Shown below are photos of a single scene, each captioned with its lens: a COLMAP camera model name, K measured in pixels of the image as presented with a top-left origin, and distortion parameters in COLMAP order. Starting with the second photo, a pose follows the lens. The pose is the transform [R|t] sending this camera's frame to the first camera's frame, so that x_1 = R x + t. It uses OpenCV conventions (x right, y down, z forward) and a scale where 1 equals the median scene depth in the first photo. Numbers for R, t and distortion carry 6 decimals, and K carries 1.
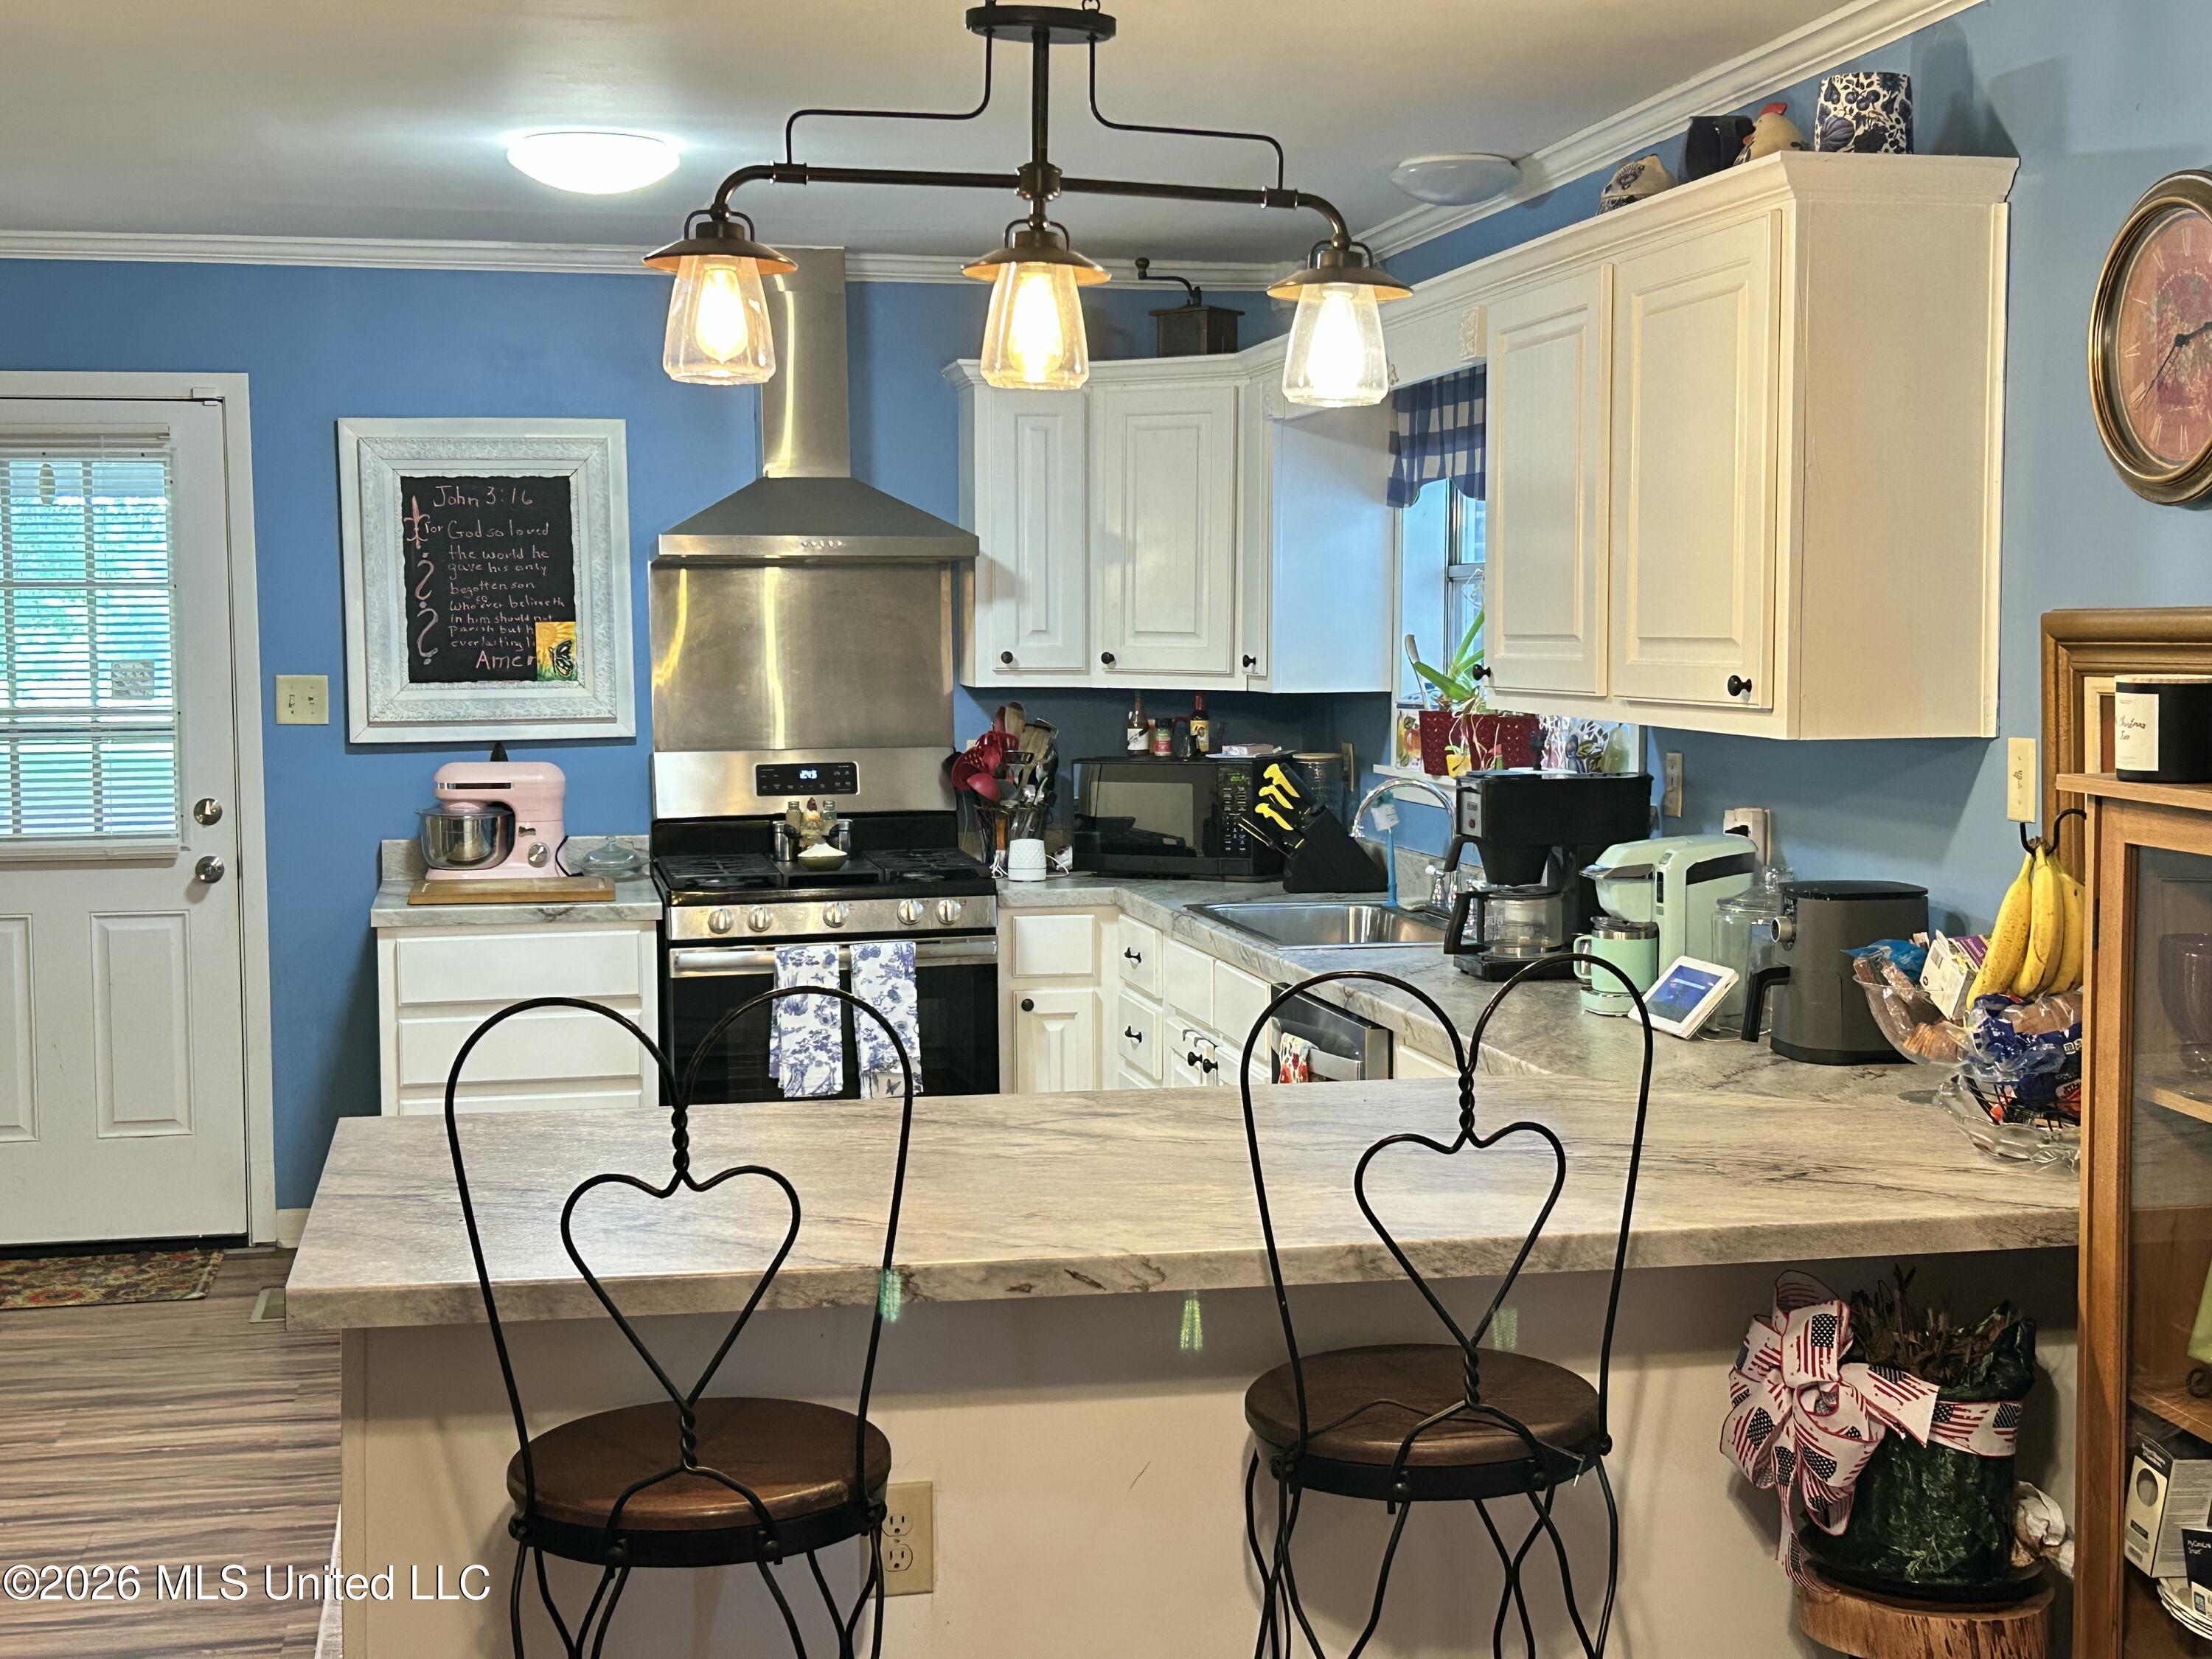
lens RADIAL K [[2825.8, 0, 1106.6], [0, 2825.8, 831.0], [0, 0, 1]] dist [0.007075, 0.000000]
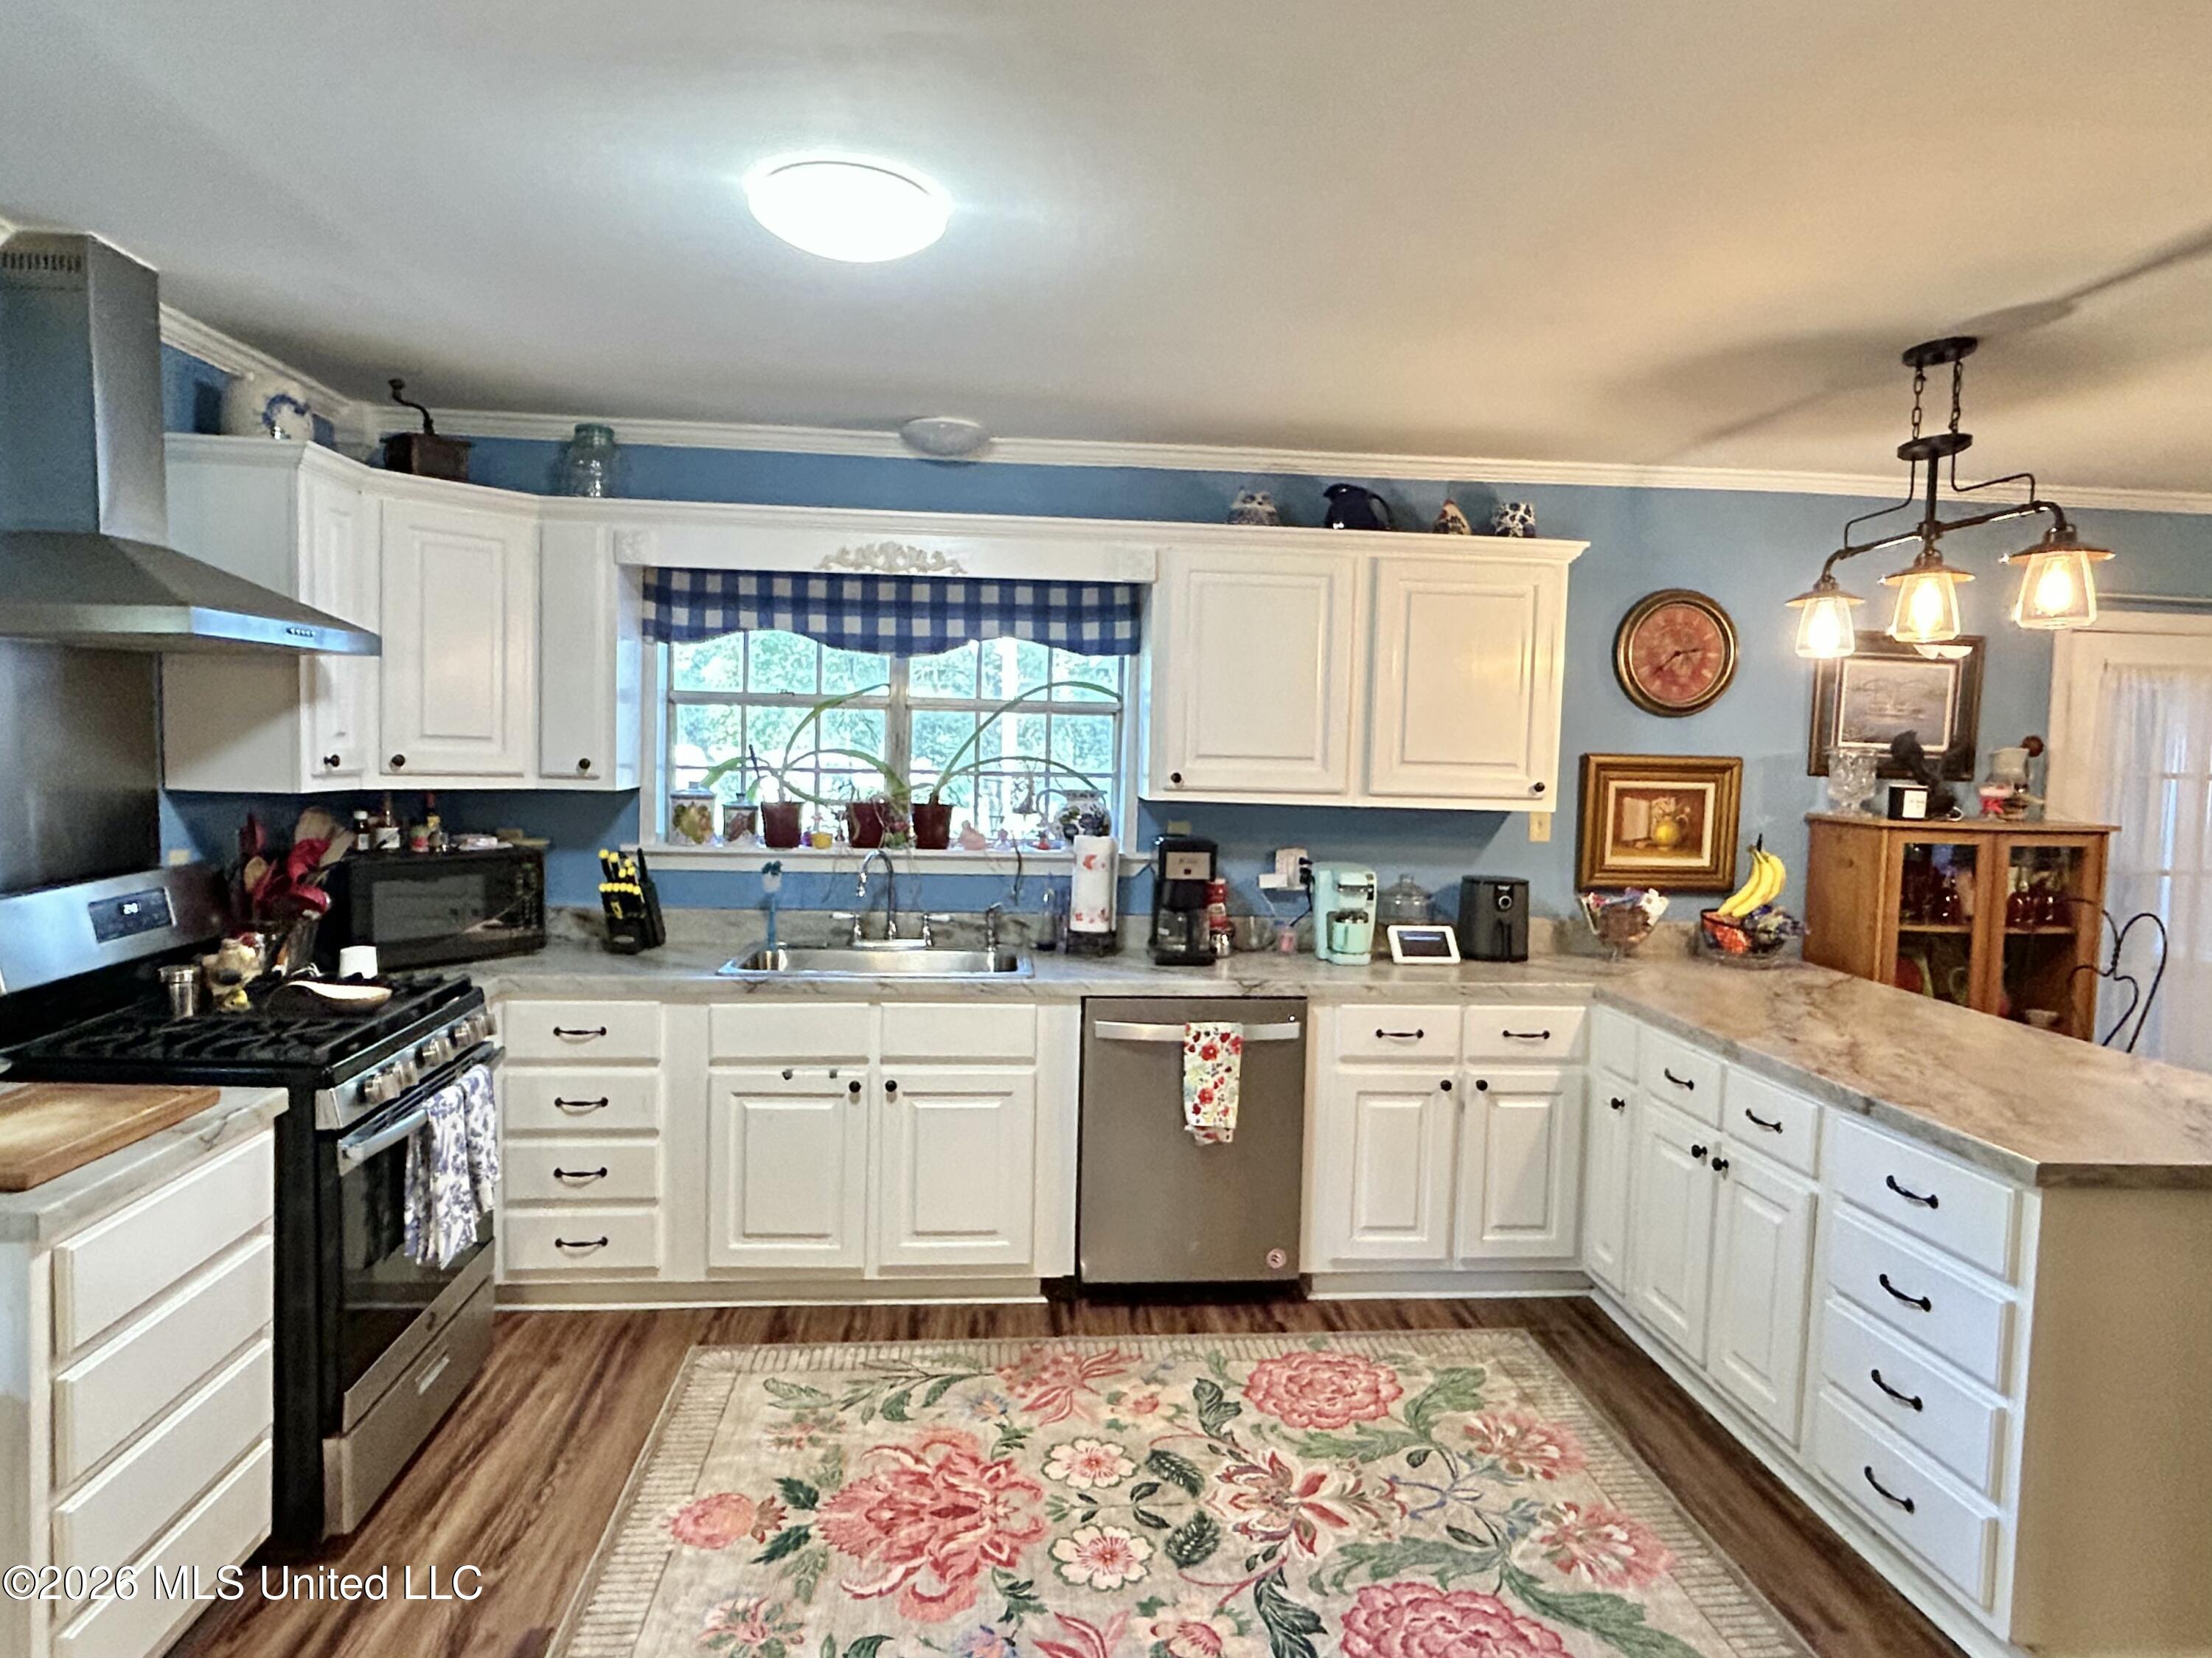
lens RADIAL K [[1304.6, 0, 1099.5], [0, 1304.6, 817.6], [0, 0, 1]] dist [-0.002465, -0.000422]
pose [[0.116689, -0.058899, 0.991421, -0.619857], [0.044717, 0.997539, 0.053999, -0.076966], [-0.992161, 0.038032, 0.119035, 0.966377]]
